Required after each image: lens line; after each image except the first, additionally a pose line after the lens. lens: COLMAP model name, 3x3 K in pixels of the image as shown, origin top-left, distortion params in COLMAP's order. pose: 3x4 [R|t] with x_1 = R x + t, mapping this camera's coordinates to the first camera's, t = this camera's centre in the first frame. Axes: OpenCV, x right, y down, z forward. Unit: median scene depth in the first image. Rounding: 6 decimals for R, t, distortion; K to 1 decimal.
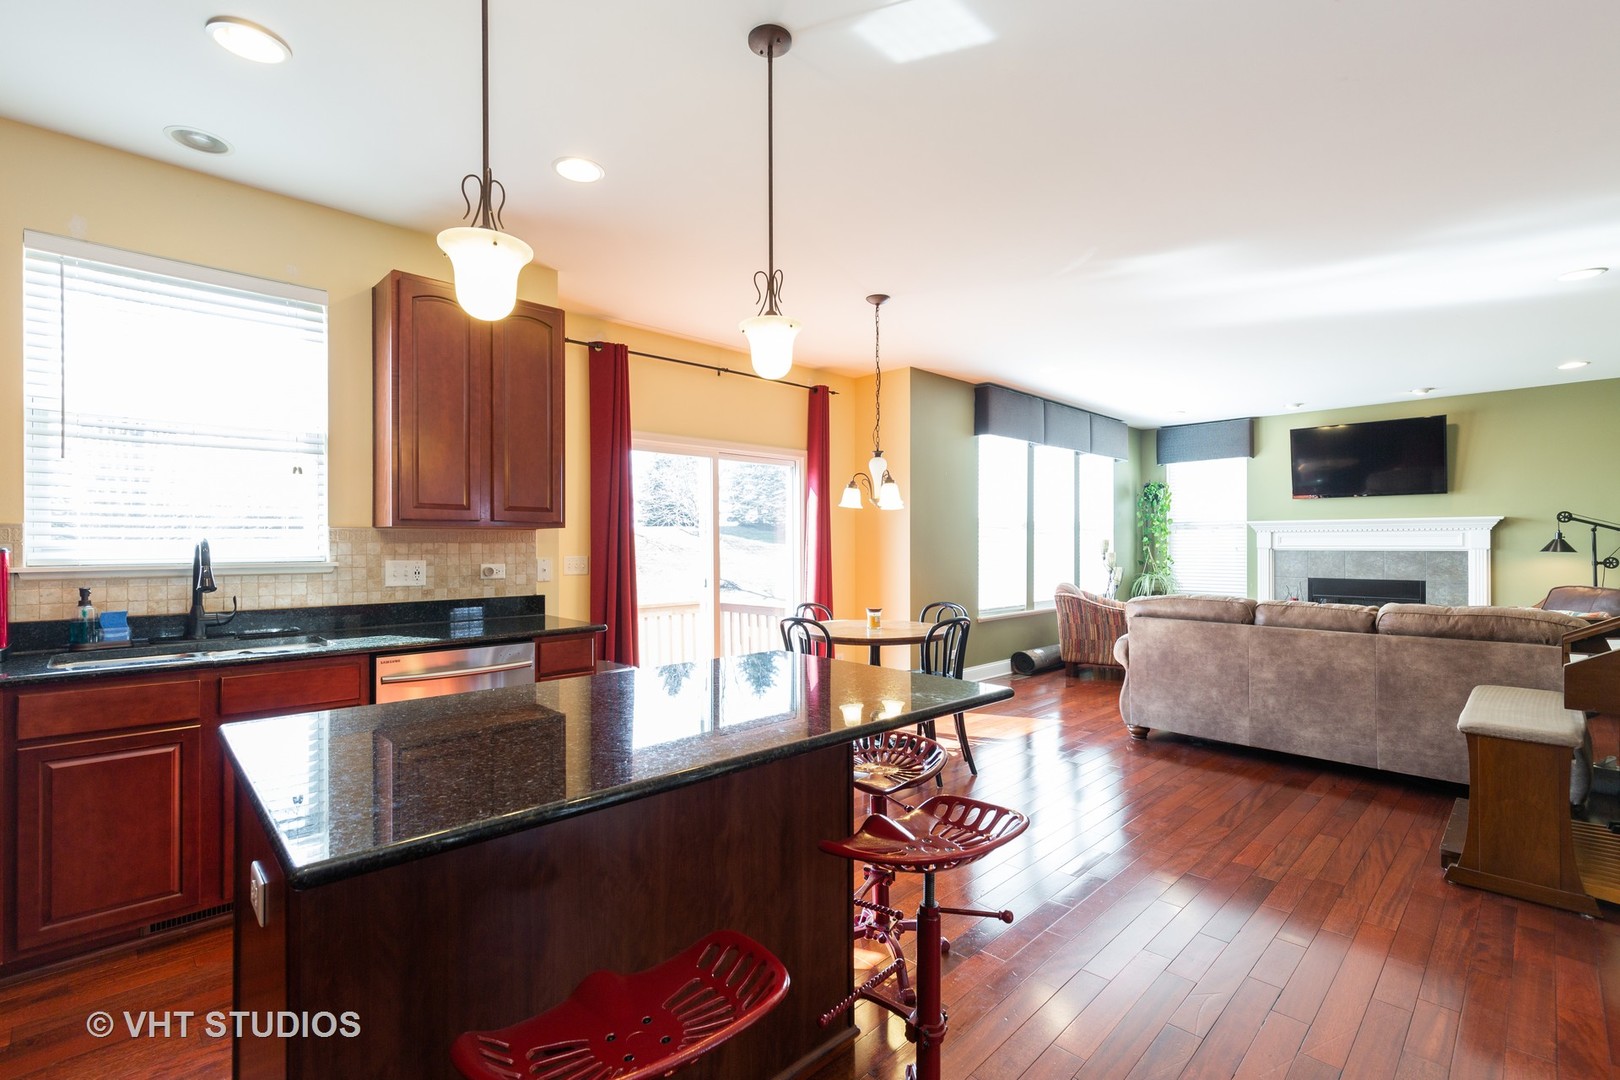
lens RADIAL K [[741.3, 0, 807.9], [0, 741.3, 549.1], [0, 0, 1]] dist [0.003698, 0.002811]
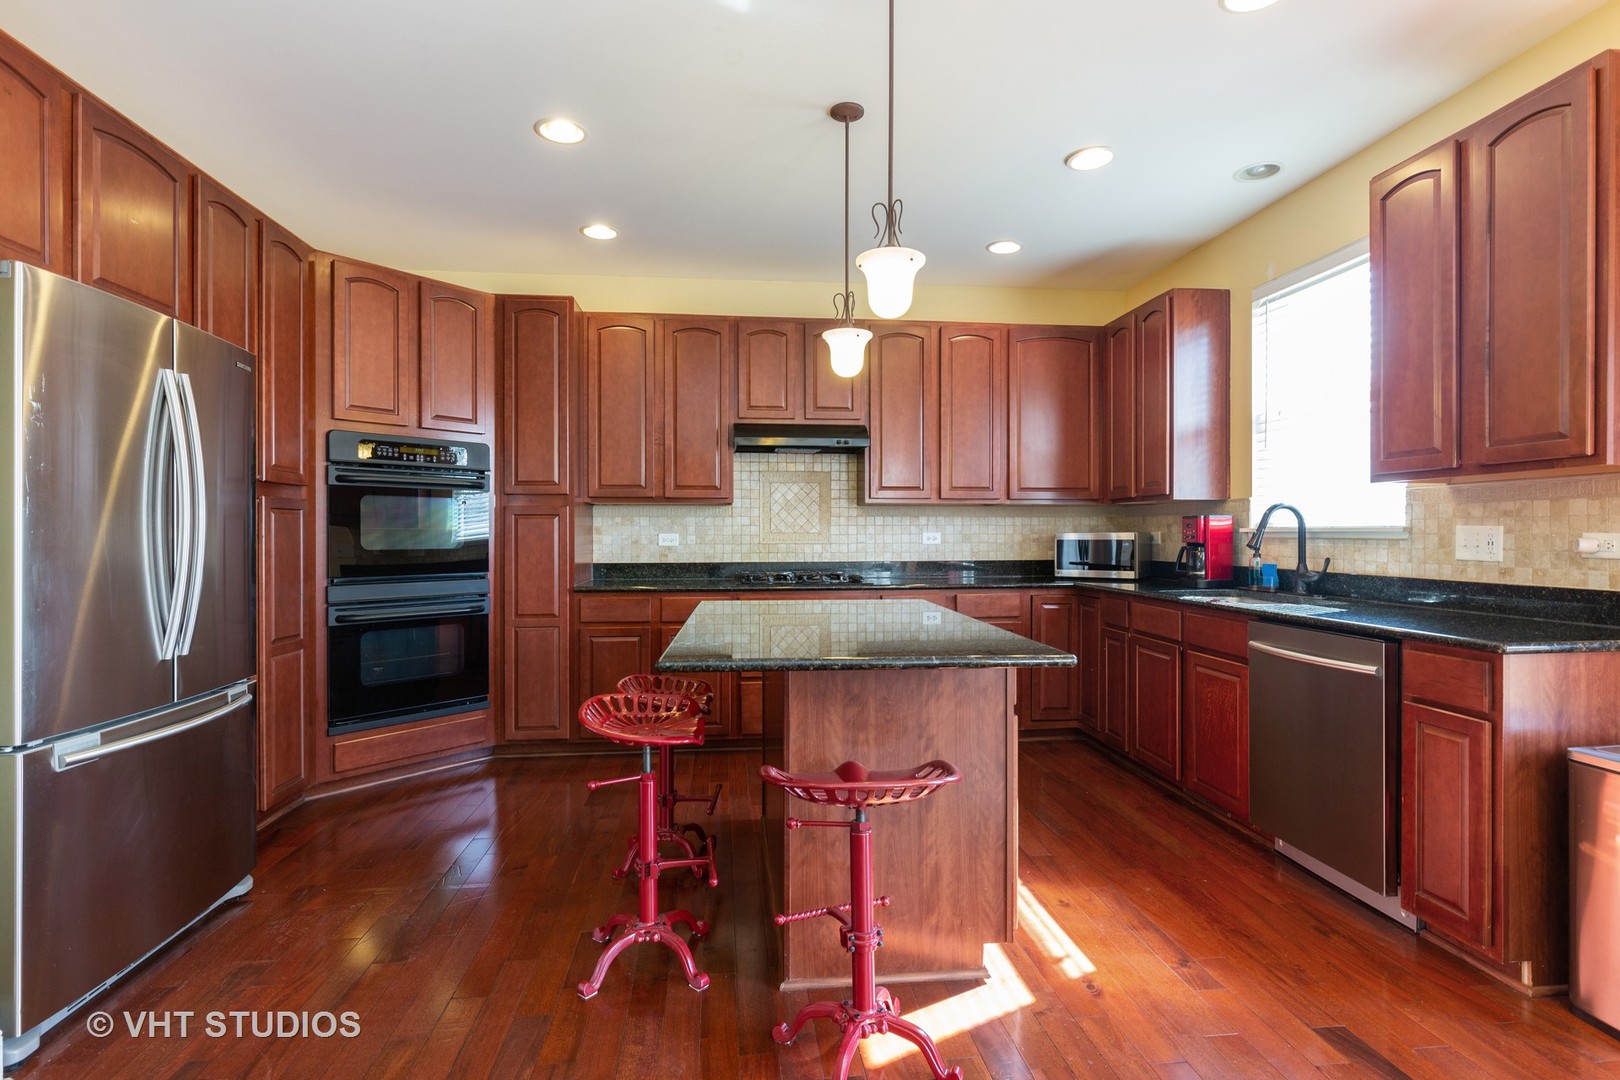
lens RADIAL K [[839.4, 0, 810.4], [0, 839.4, 535.0], [0, 0, 1]] dist [0.000945, 0.000060]
pose [[-0.630452, 0.009033, -0.776176, 0.408671], [0.001950, 0.999948, 0.010053, 0.011198], [0.776226, 0.004824, -0.630436, 0.780644]]
